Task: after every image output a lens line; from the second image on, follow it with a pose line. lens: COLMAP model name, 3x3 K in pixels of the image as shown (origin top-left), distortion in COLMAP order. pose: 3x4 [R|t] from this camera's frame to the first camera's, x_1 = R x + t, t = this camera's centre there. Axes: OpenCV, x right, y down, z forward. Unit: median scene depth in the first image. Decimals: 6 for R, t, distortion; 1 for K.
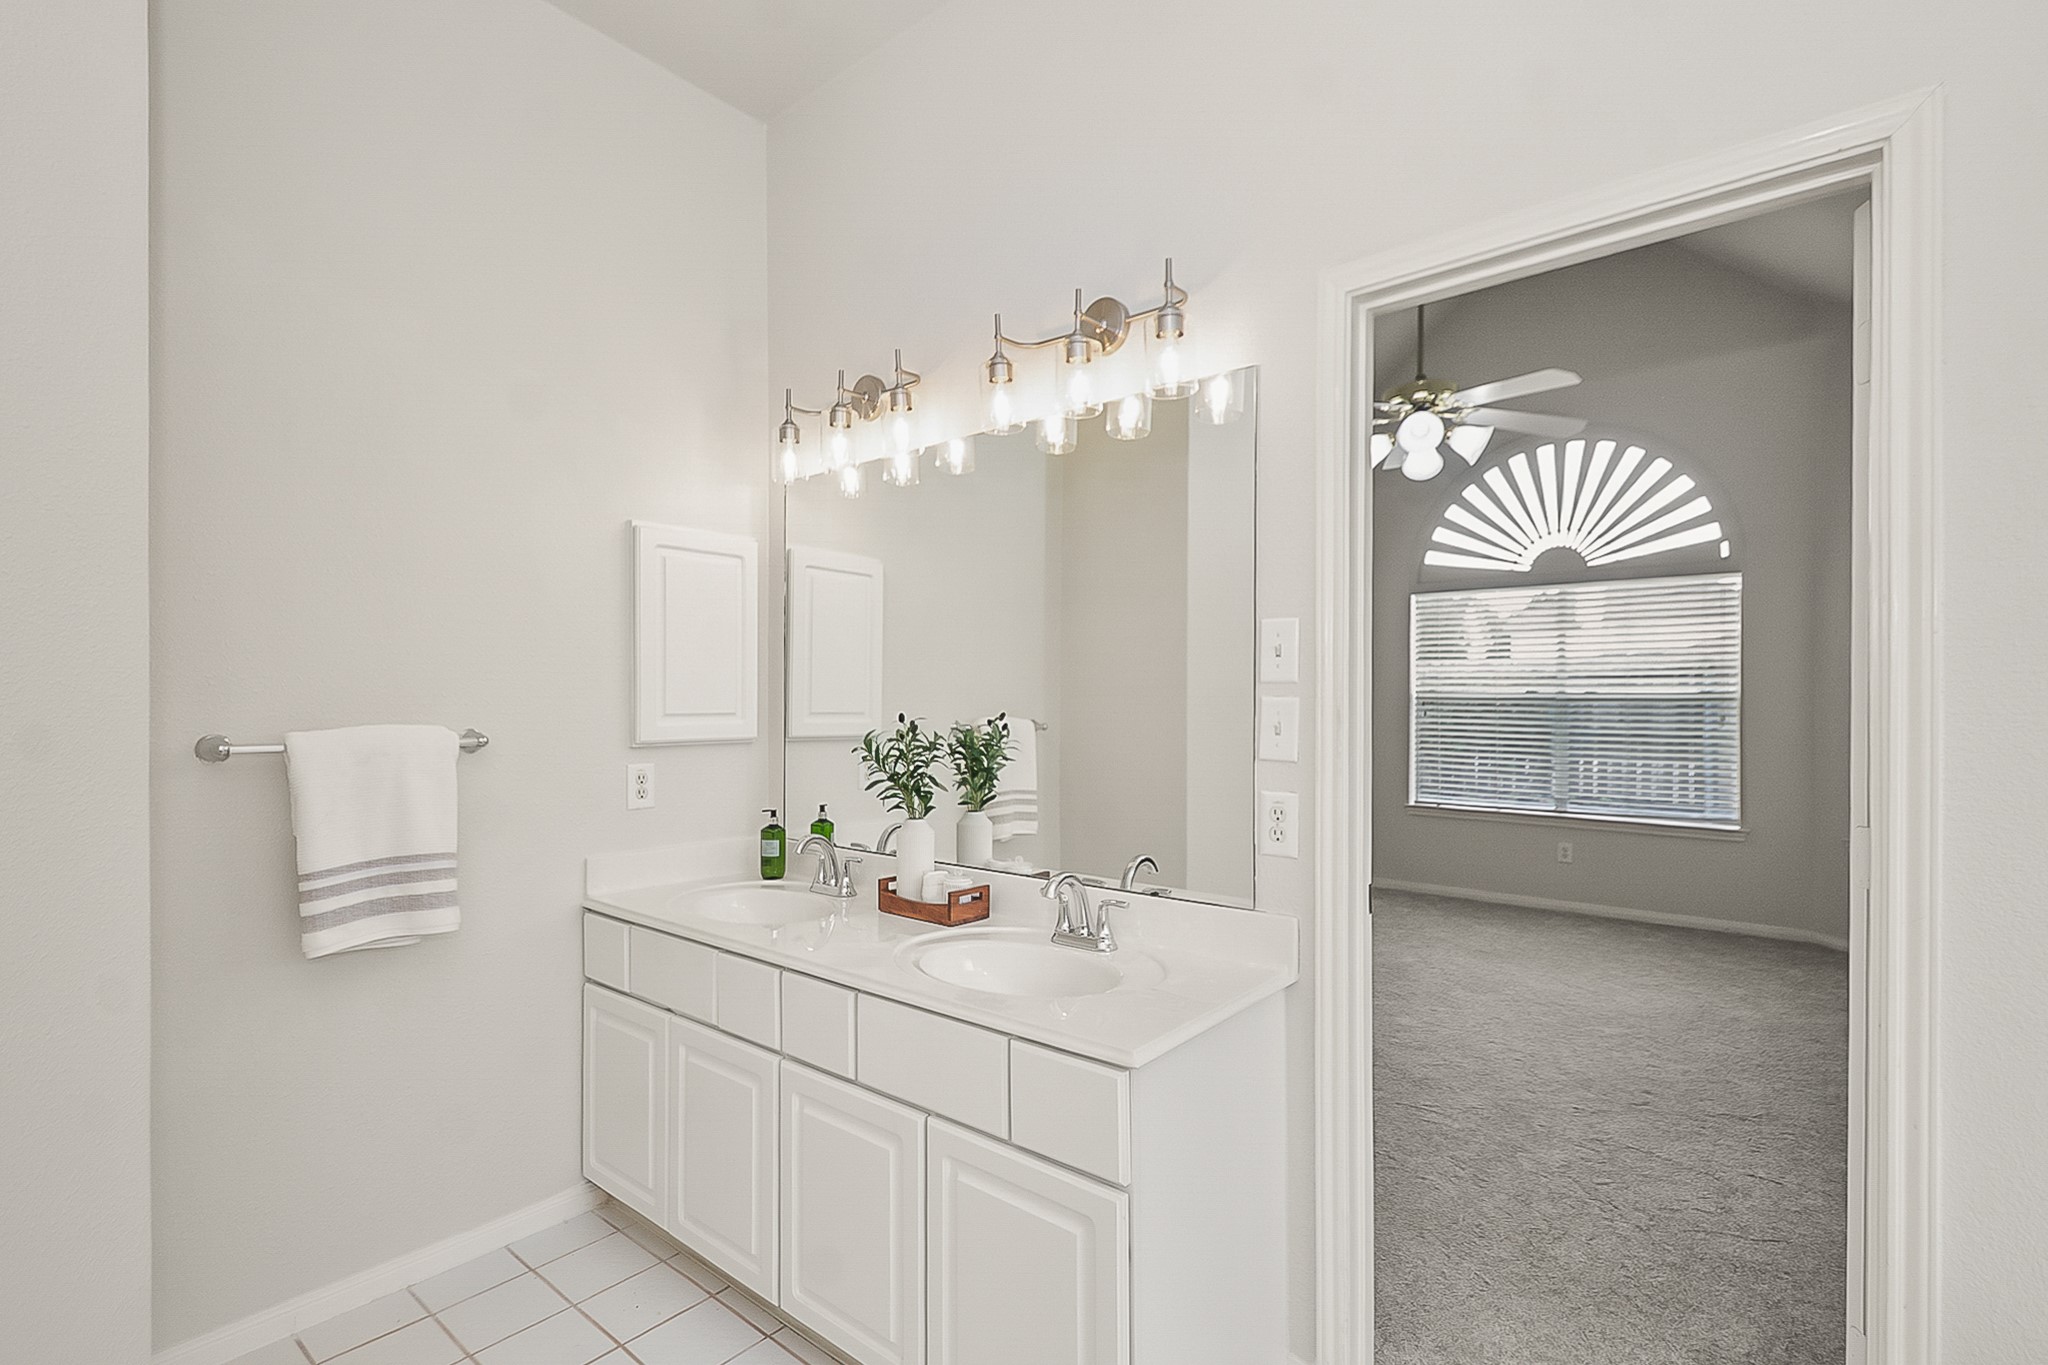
lens RADIAL K [[931.9, 0, 1027.0], [0, 931.9, 694.4], [0, 0, 1]] dist [0.008967, 0.000302]
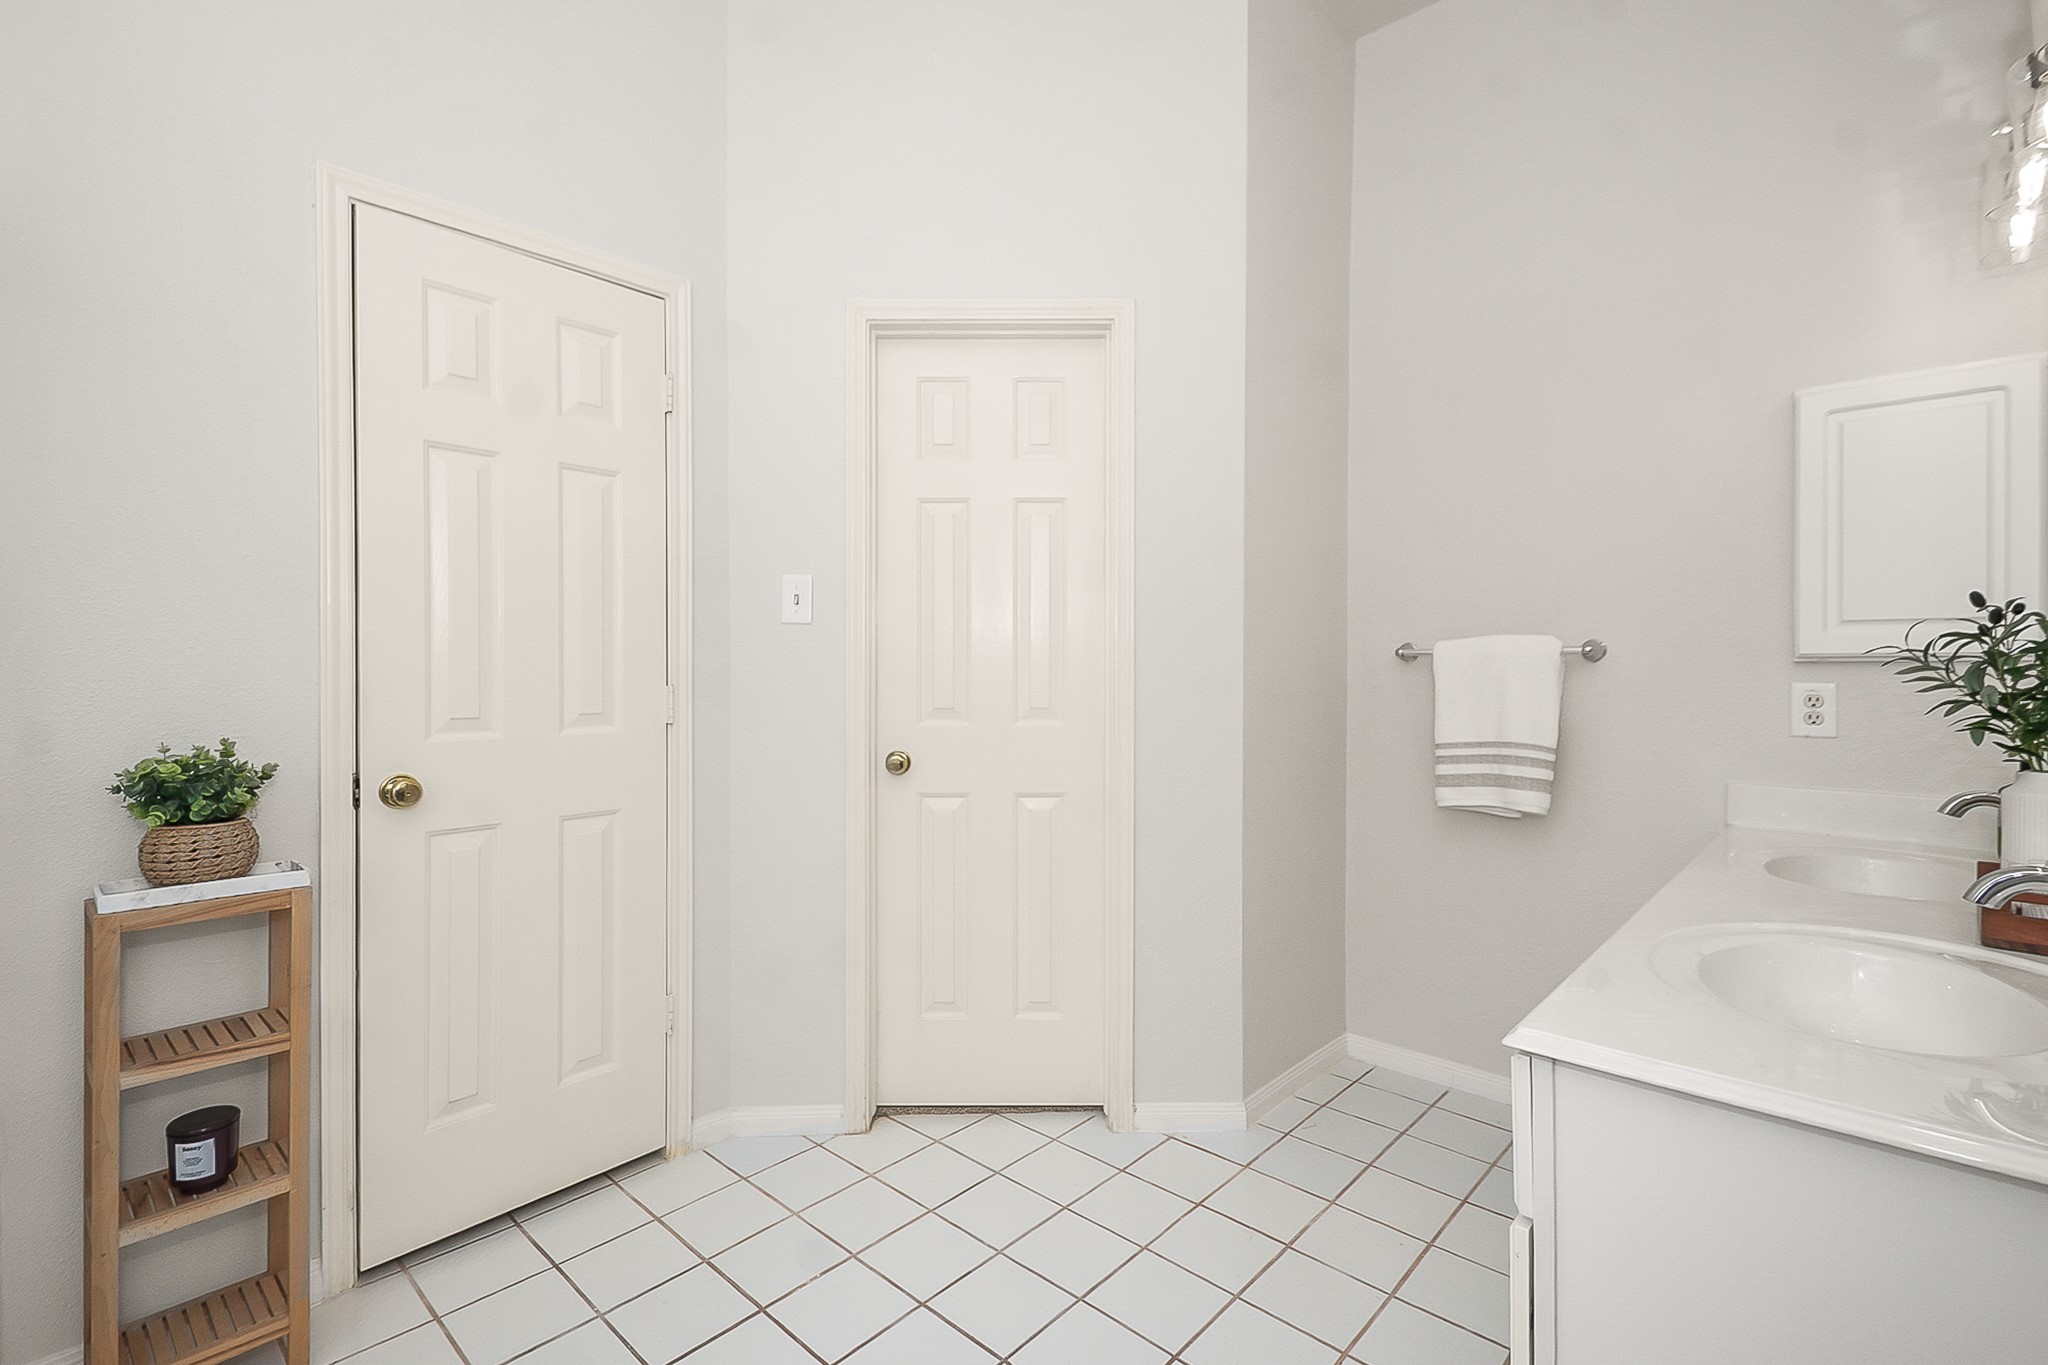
lens RADIAL K [[931.9, 0, 1026.7], [0, 931.9, 675.9], [0, 0, 1]] dist [0.008967, 0.000302]
pose [[-0.070176, 0.005939, -0.997517, 0.566112], [0.006087, 0.999966, 0.005526, 0.072438], [0.997516, -0.005684, -0.070210, 0.444454]]
